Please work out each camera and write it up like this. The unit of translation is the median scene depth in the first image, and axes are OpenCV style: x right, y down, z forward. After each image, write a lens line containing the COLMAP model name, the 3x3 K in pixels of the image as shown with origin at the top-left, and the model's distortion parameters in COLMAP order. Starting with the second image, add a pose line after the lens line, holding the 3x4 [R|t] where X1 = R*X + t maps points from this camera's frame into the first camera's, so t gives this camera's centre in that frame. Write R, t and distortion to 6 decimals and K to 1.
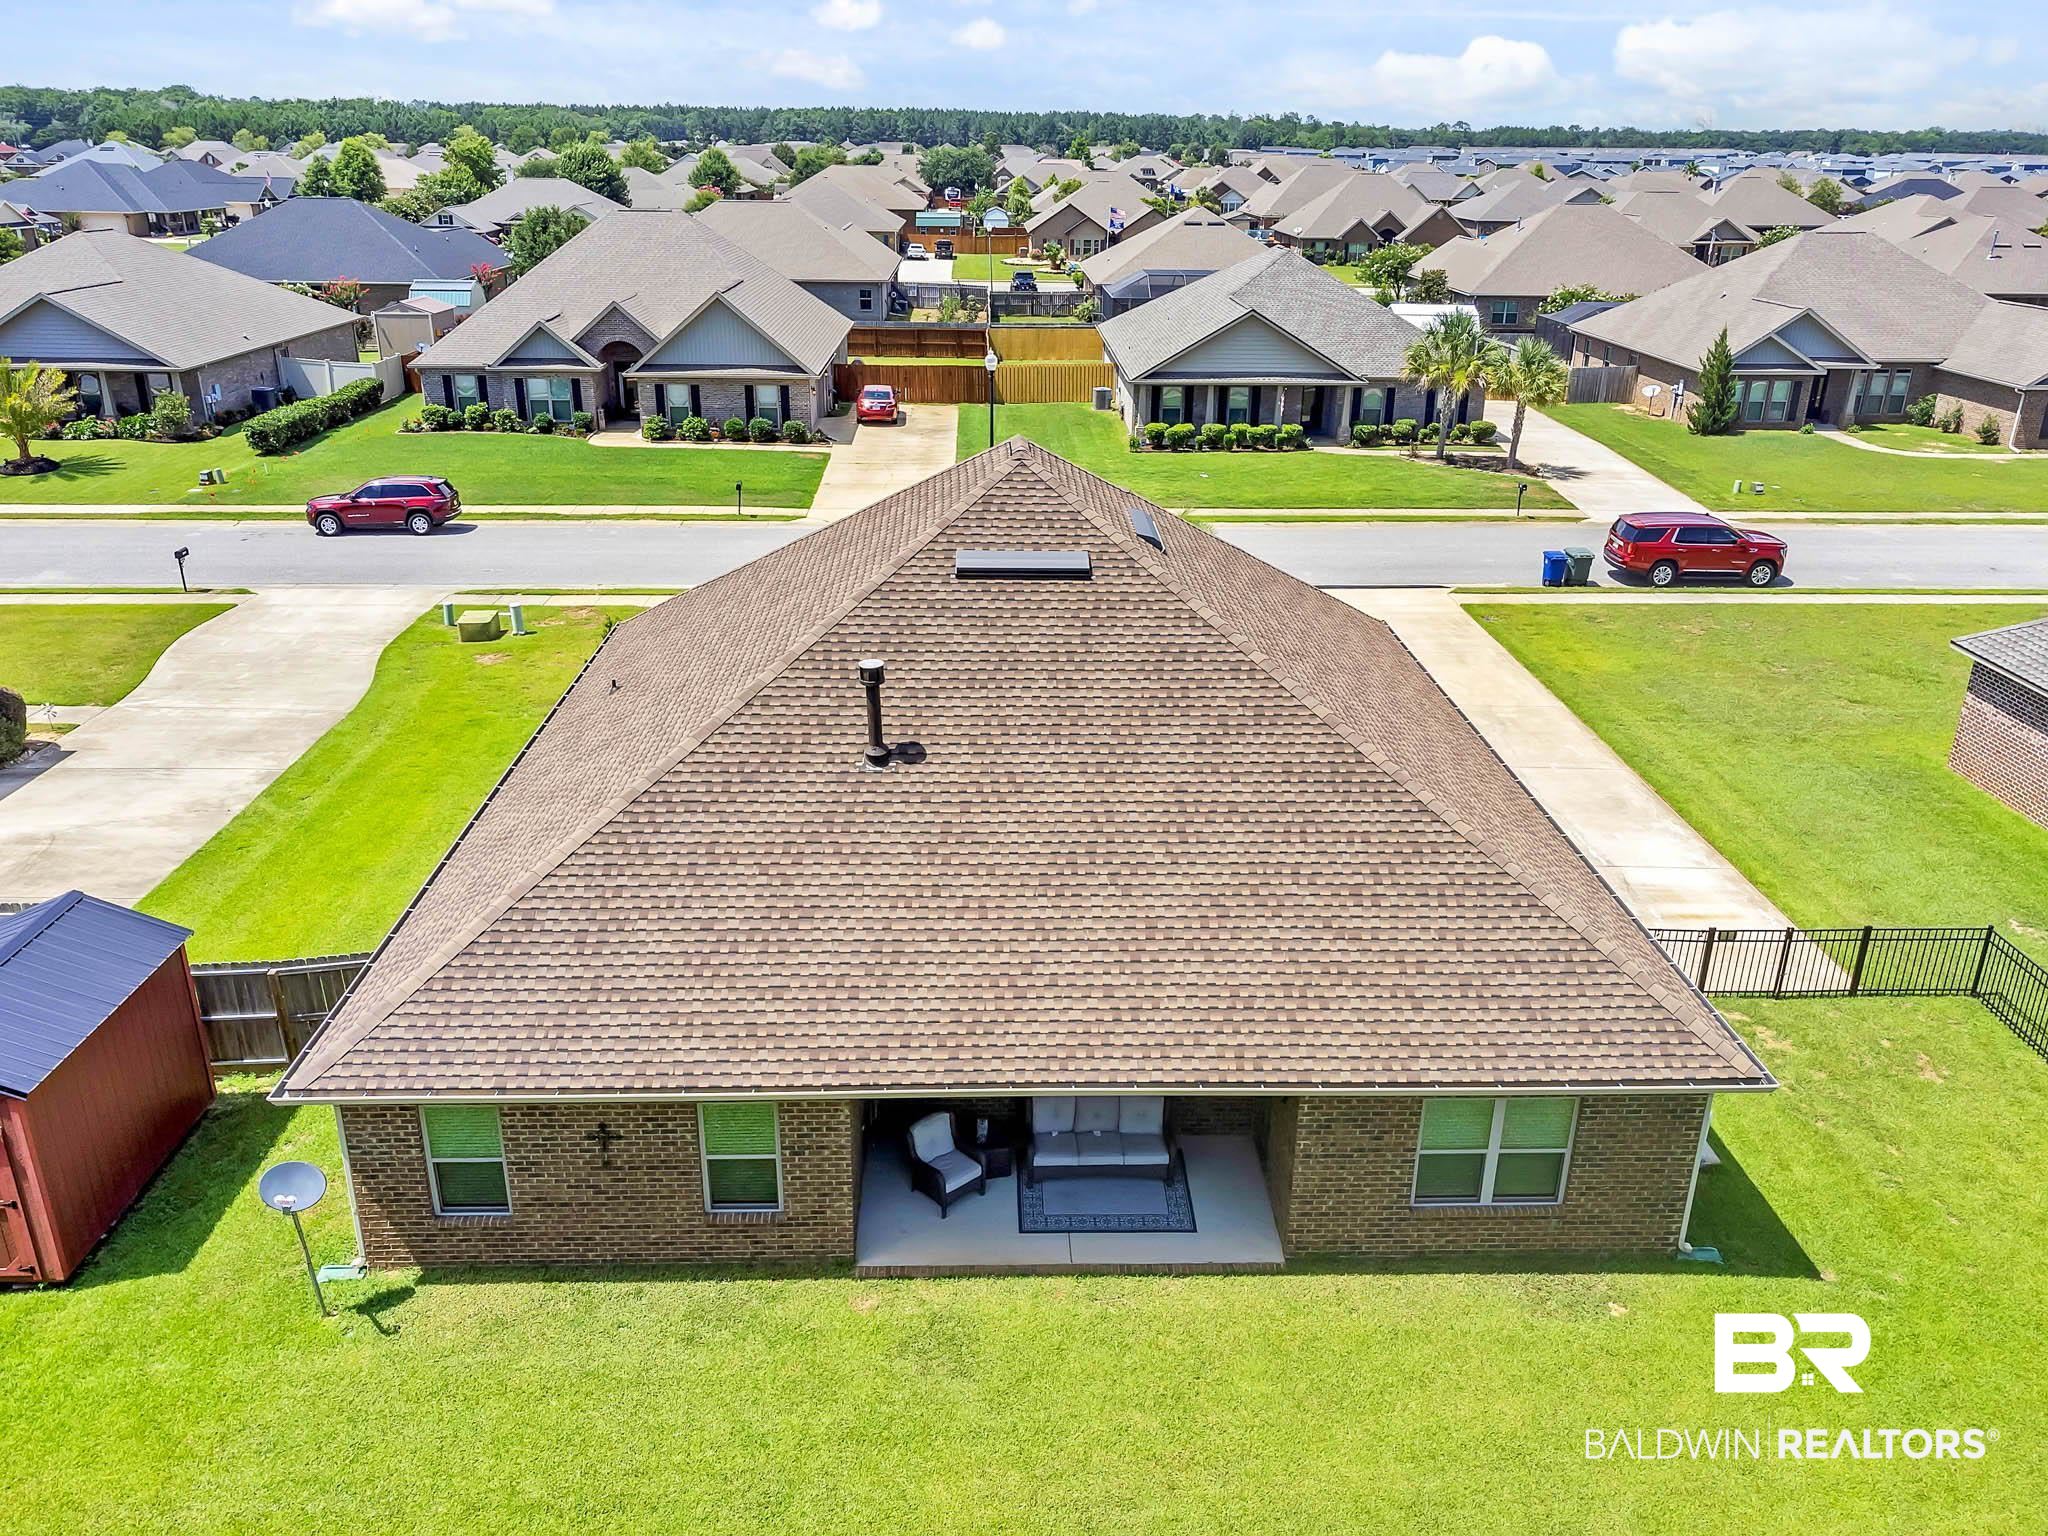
lens RADIAL K [[1570.9, 0, 1024.0], [0, 1570.9, 768.0], [0, 0, 1]] dist [0.004944, 0.013418]
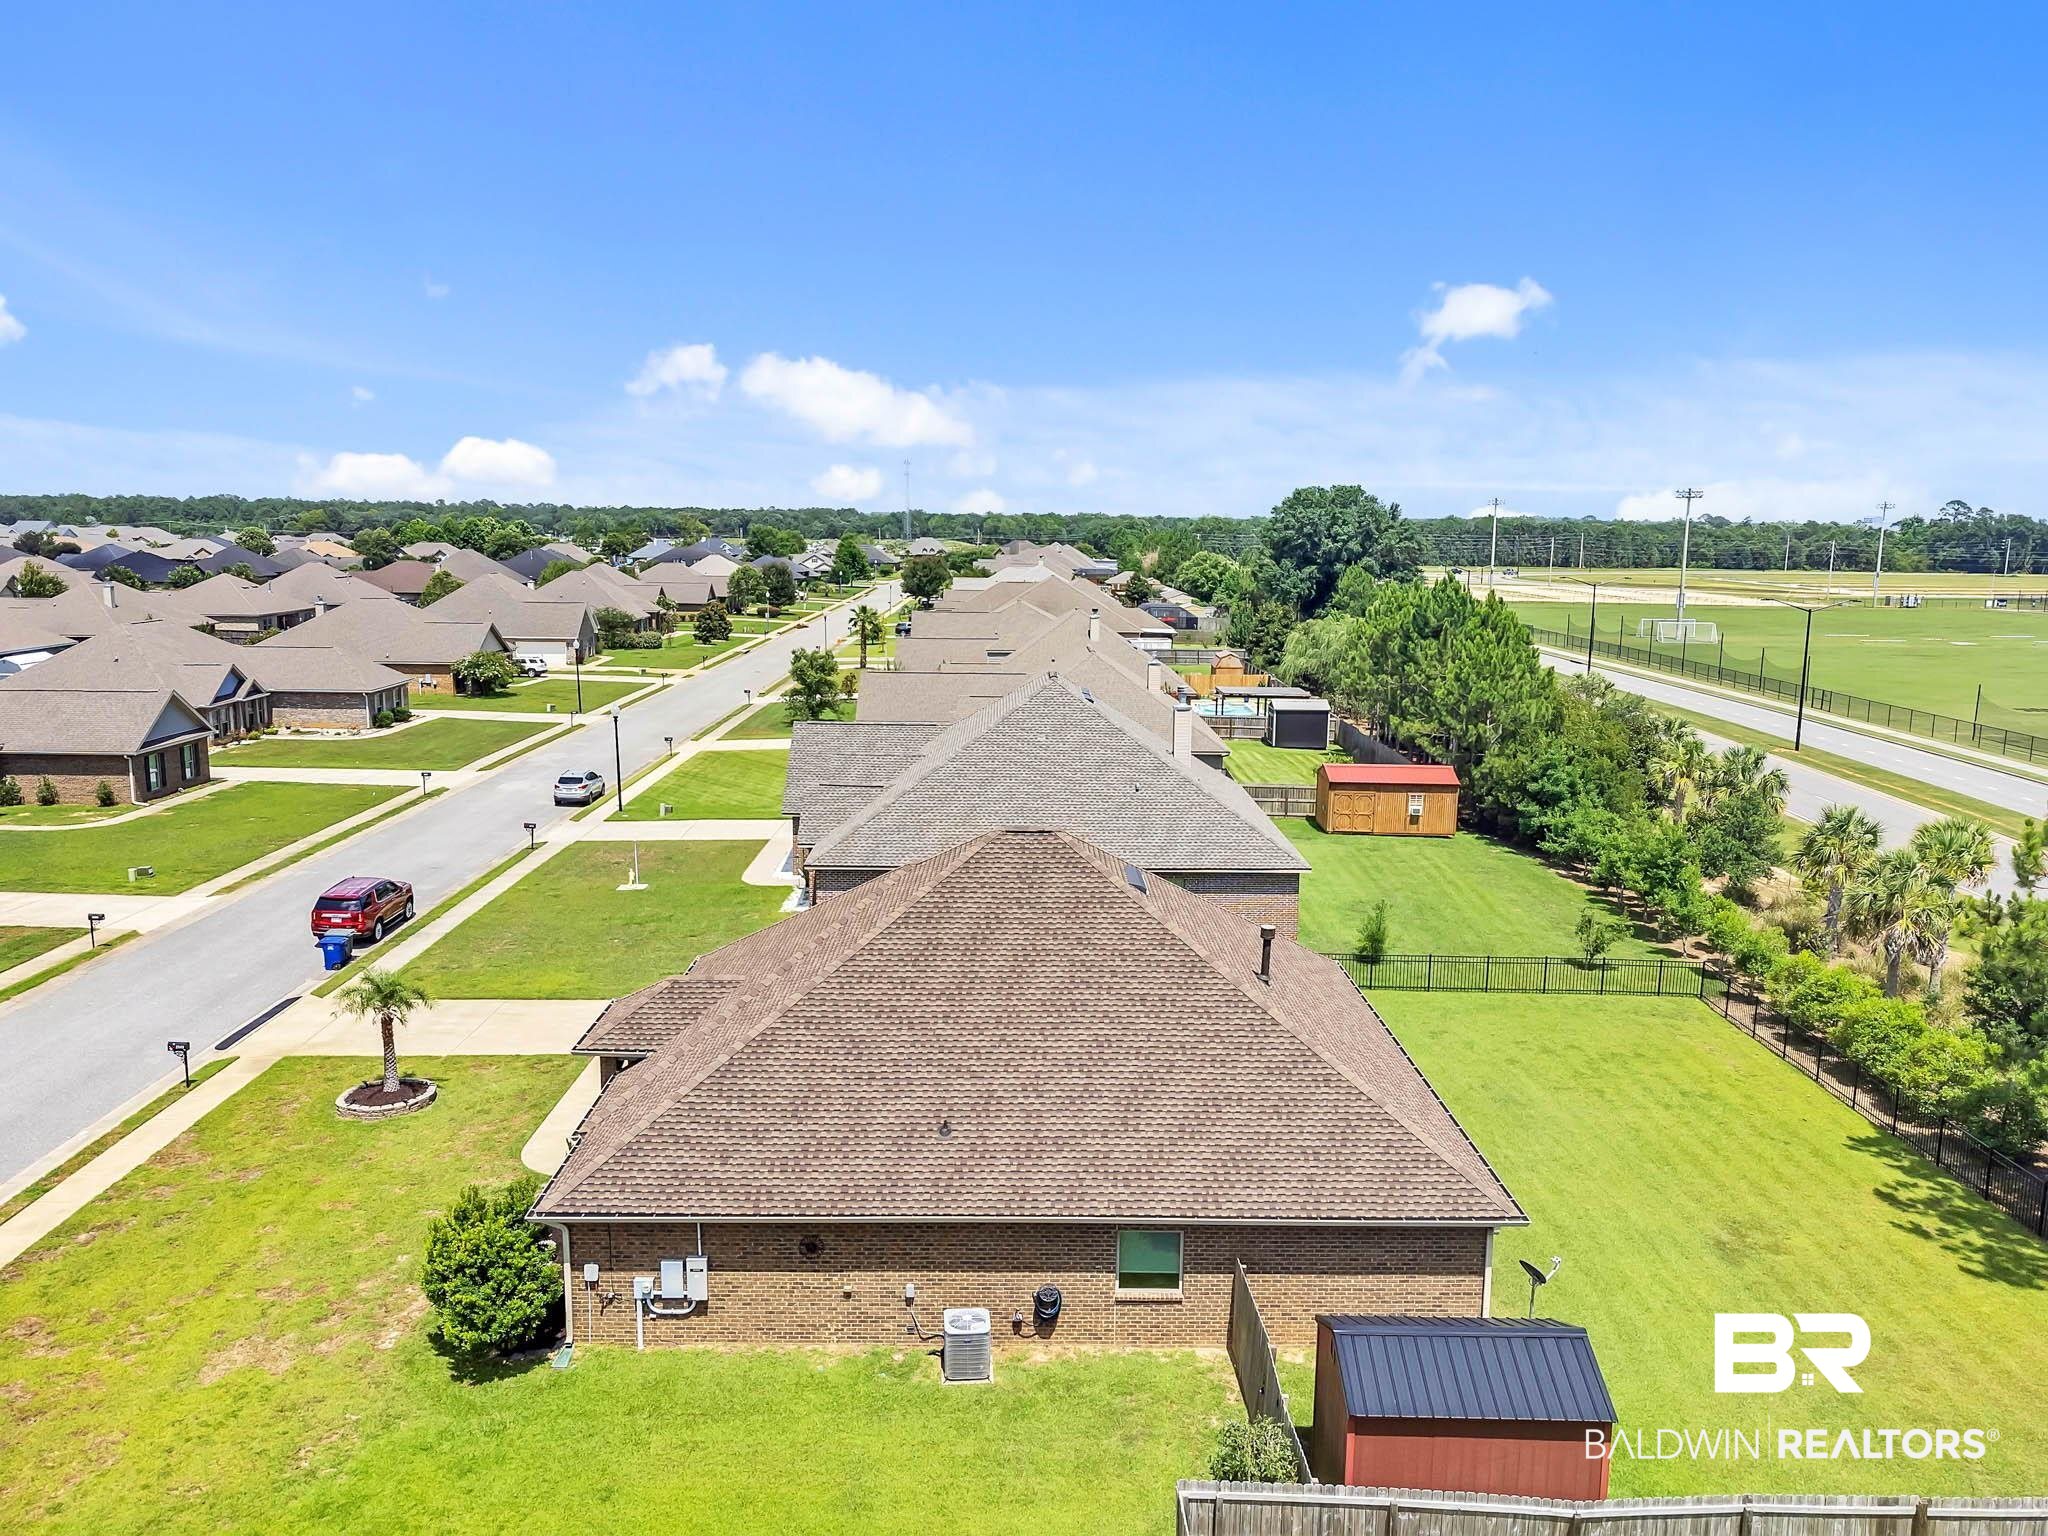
lens RADIAL K [[1551.5, 0, 1028.6], [0, 1551.5, 818.8], [0, 0, 1]] dist [0.001291, 0.008941]
pose [[0.008325, -0.203435, 0.979053, -0.509504], [0.362608, 0.913061, 0.186640, -0.171399], [-0.931904, 0.353459, 0.081368, 0.300611]]
